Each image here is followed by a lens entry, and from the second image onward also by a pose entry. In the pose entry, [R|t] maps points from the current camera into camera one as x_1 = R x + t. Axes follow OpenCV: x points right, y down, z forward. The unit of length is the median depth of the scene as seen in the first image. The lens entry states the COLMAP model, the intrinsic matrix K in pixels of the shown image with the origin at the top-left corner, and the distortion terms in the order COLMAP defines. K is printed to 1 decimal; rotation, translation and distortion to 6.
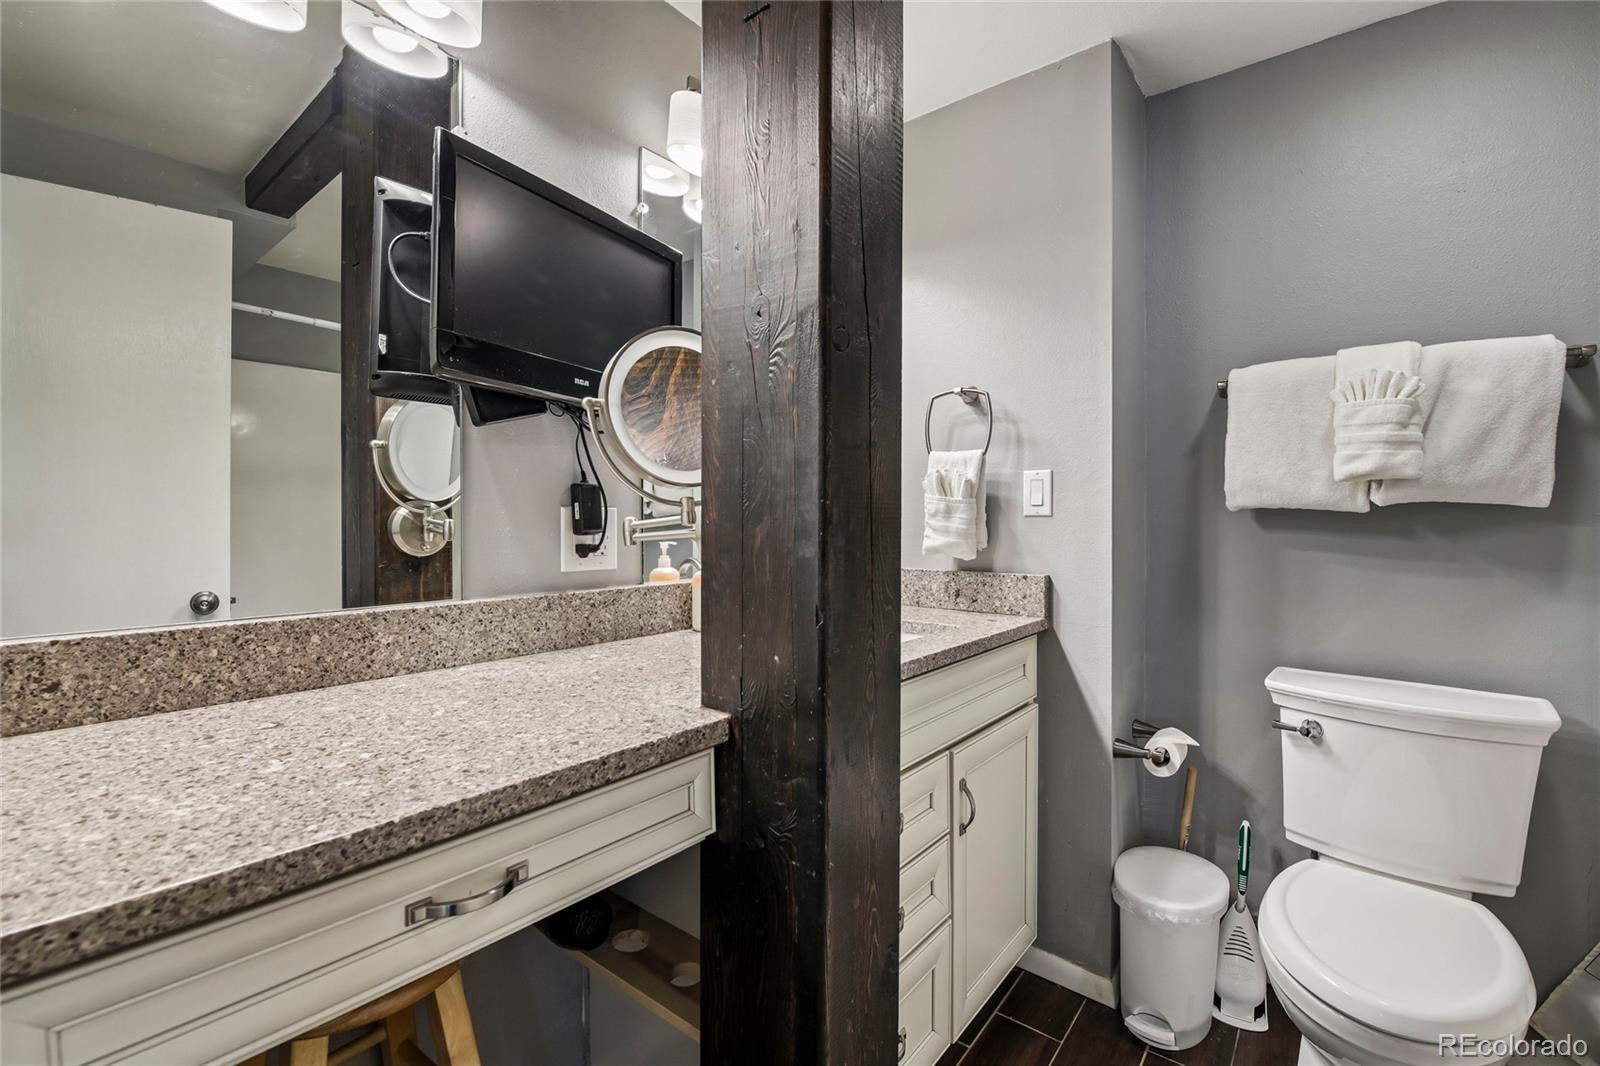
lens RADIAL K [[691.0, 0, 803.9], [0, 691.0, 522.6], [0, 0, 1]] dist [0.005990, -0.012341]
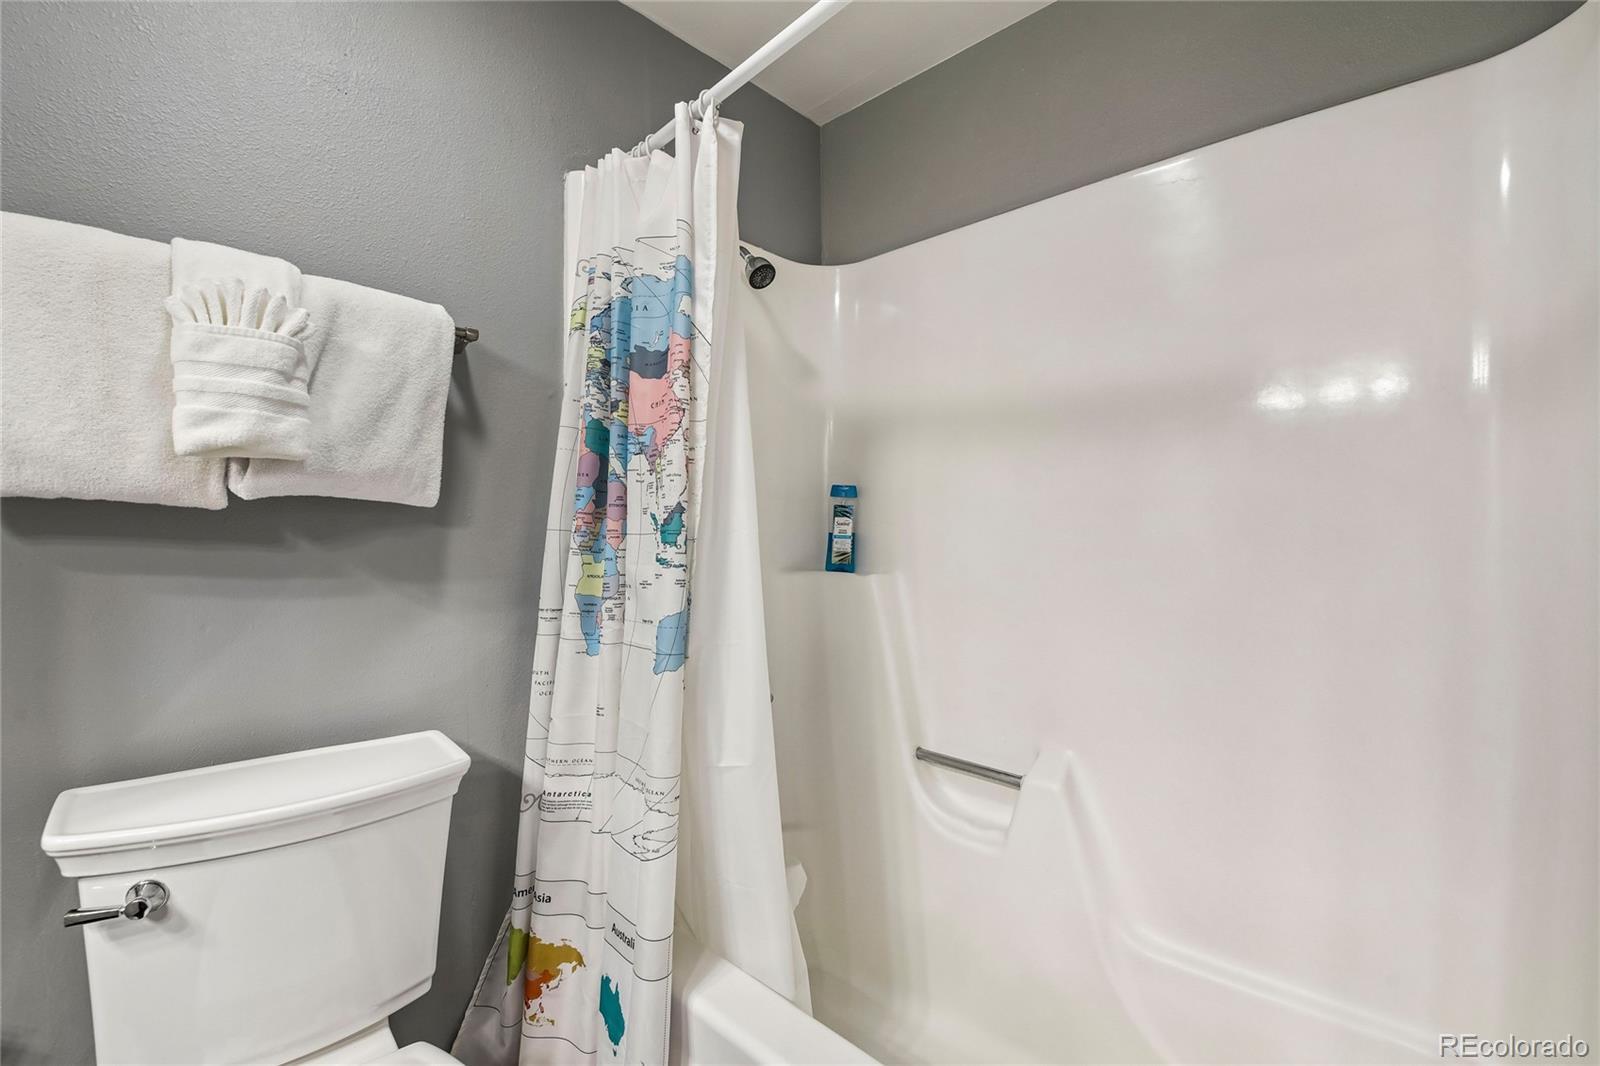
lens RADIAL K [[686.0, 0, 793.9], [0, 686.0, 530.0], [0, 0, 1]] dist [-0.001800, -0.012043]
pose [[0.093582, -0.010257, 0.995559, 0.256659], [-0.000741, 0.999946, 0.010371, -0.002668], [-0.995611, -0.001709, 0.093569, 0.441357]]
